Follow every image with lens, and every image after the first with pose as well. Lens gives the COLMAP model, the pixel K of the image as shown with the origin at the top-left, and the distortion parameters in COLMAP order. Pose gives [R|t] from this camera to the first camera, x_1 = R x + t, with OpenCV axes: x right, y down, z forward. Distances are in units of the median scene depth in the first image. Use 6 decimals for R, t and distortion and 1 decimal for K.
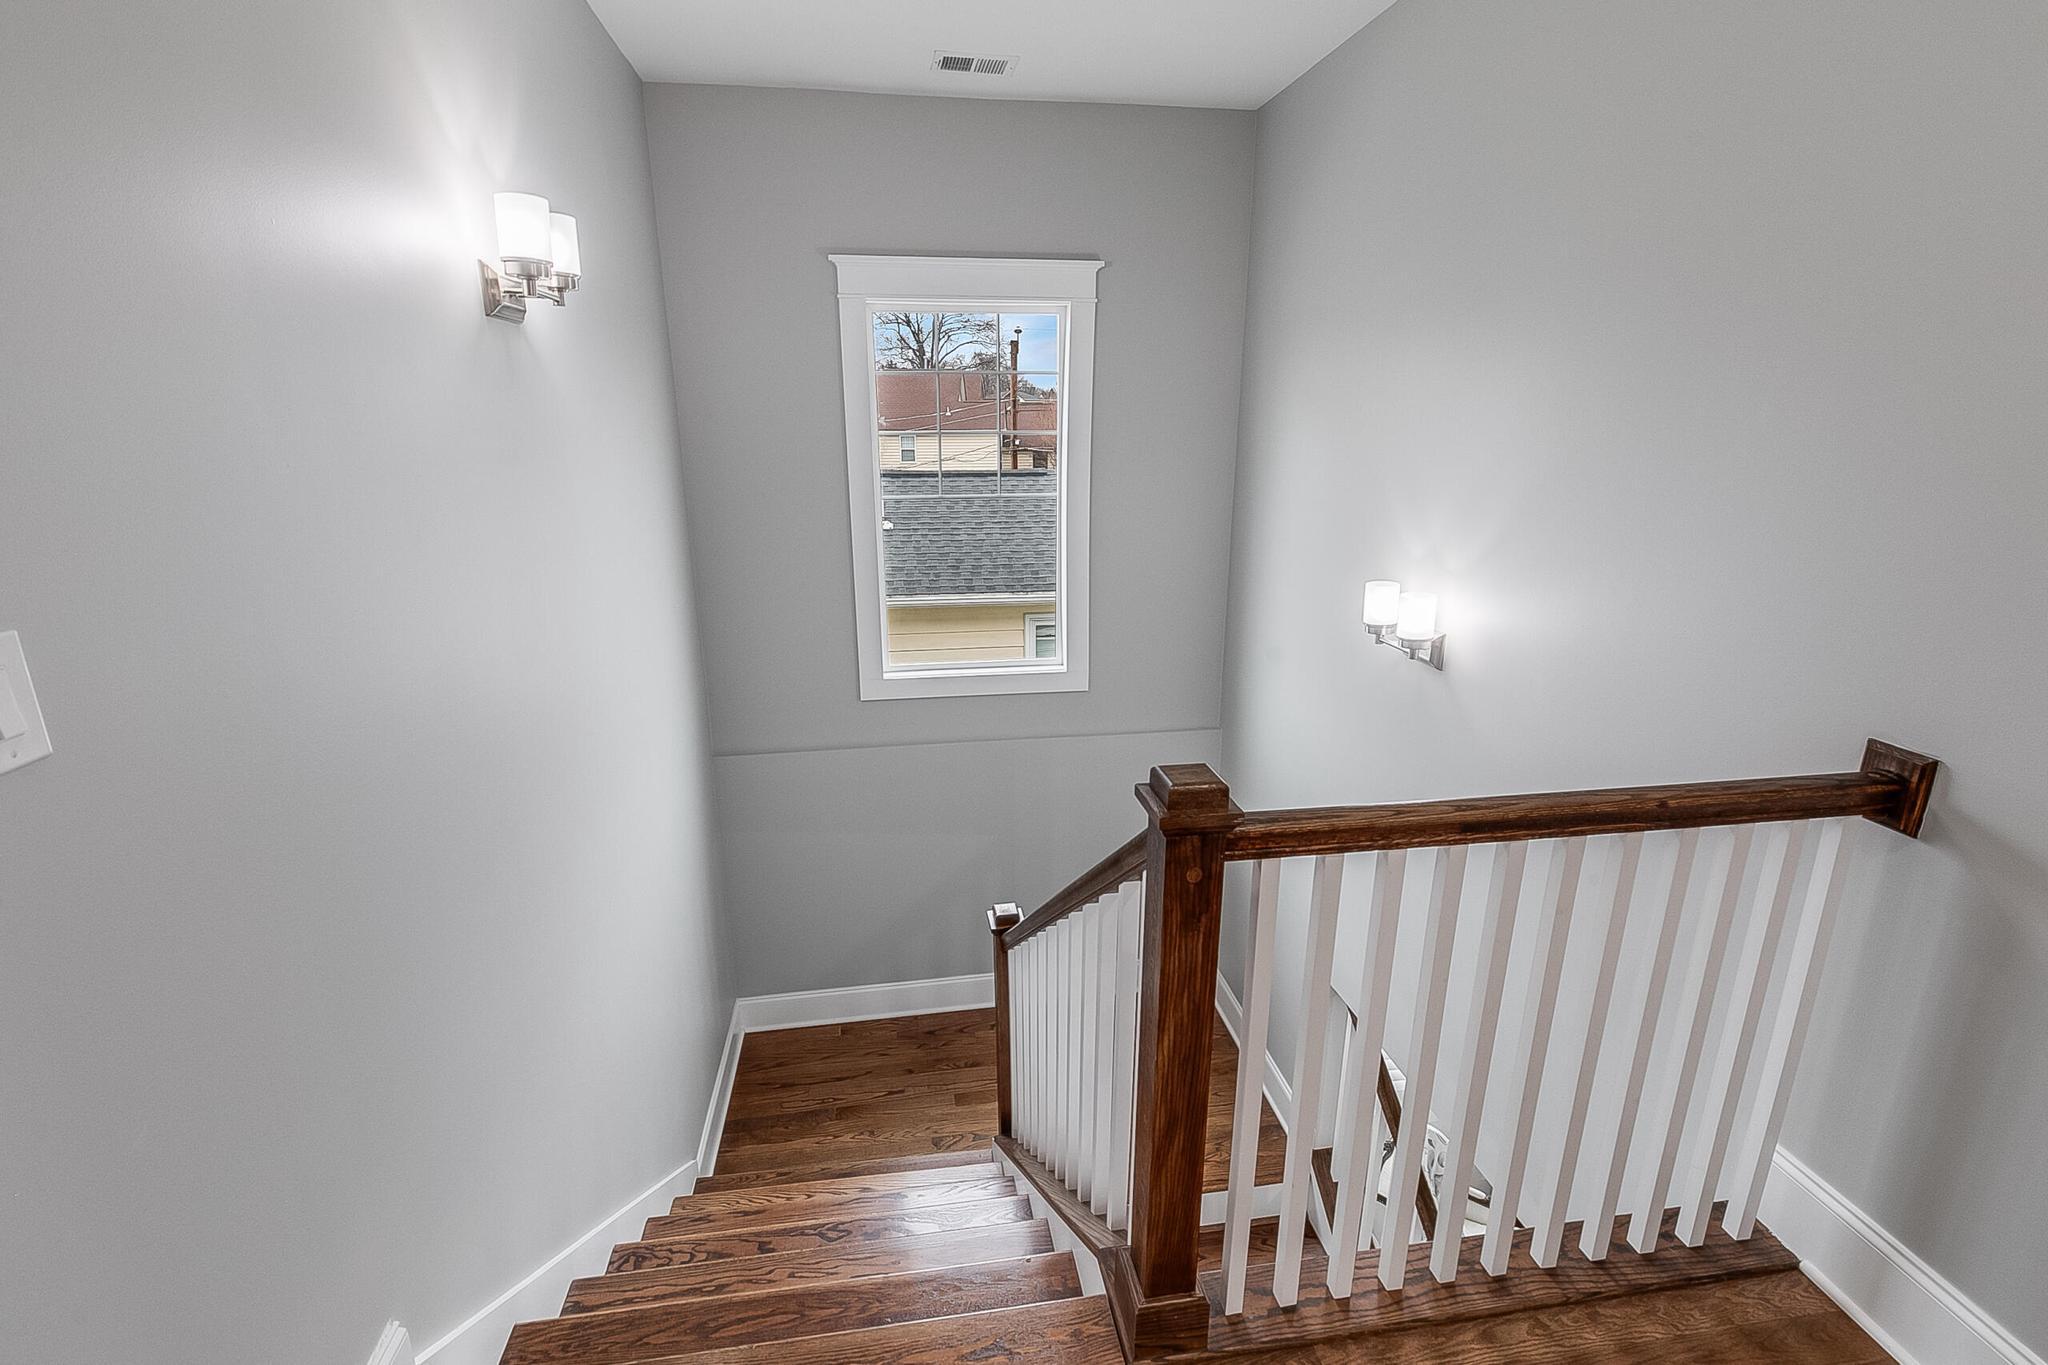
lens RADIAL K [[935.9, 0, 1018.2], [0, 935.9, 672.5], [0, 0, 1]] dist [0.005854, -0.000220]
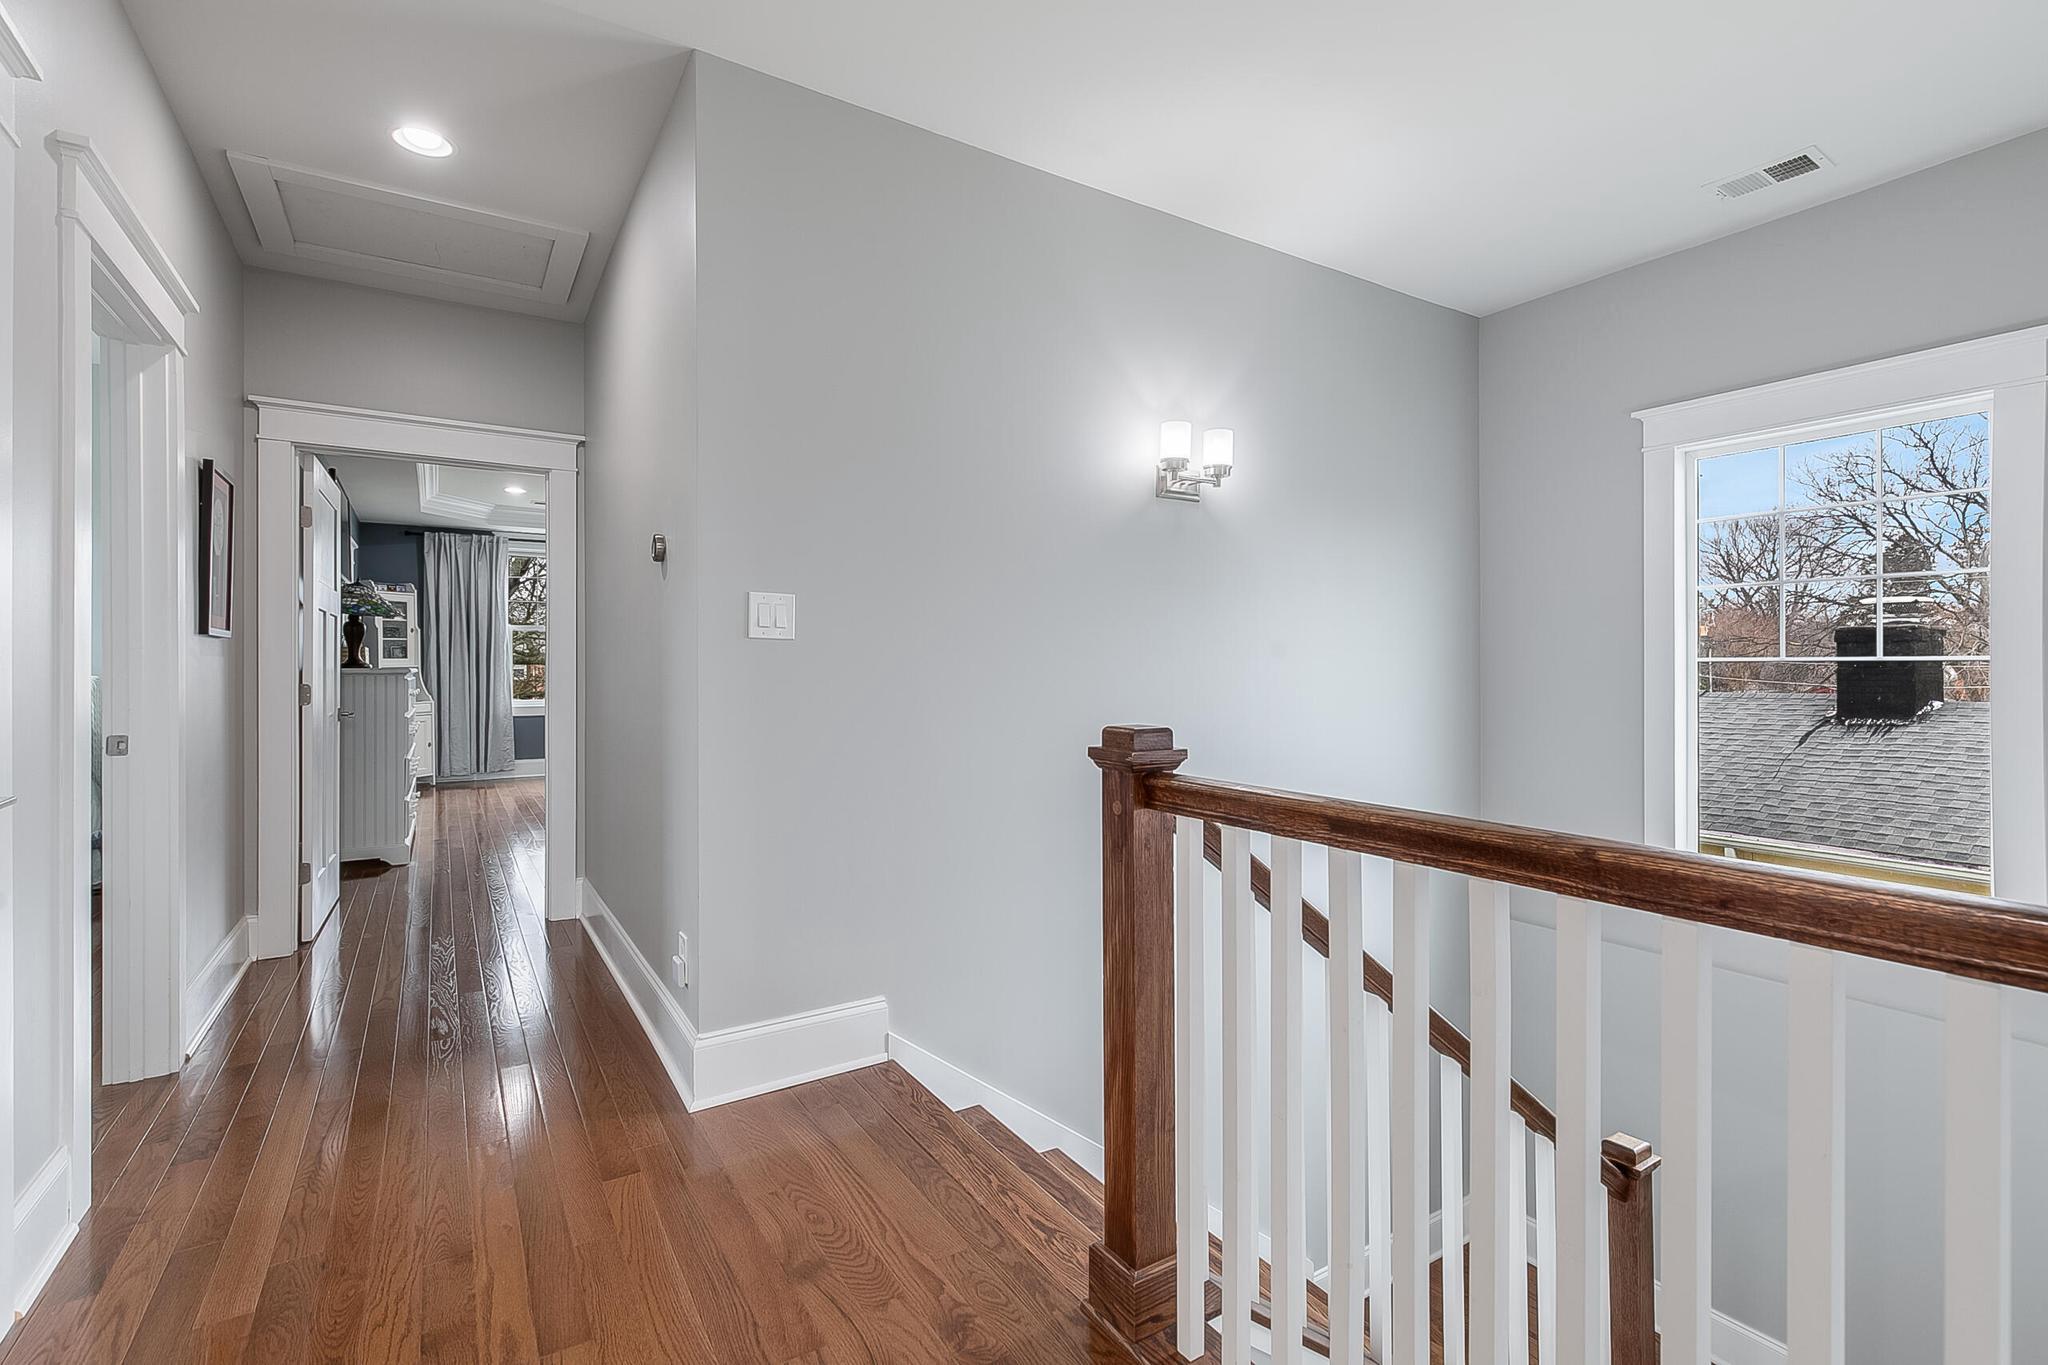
lens RADIAL K [[935.9, 0, 1018.2], [0, 935.9, 672.5], [0, 0, 1]] dist [0.005854, -0.000220]
pose [[0.378104, 0.003759, -0.925756, 1.139011], [-0.254294, 0.961948, -0.099955, 0.184386], [0.890153, 0.273208, 0.364672, 0.366961]]
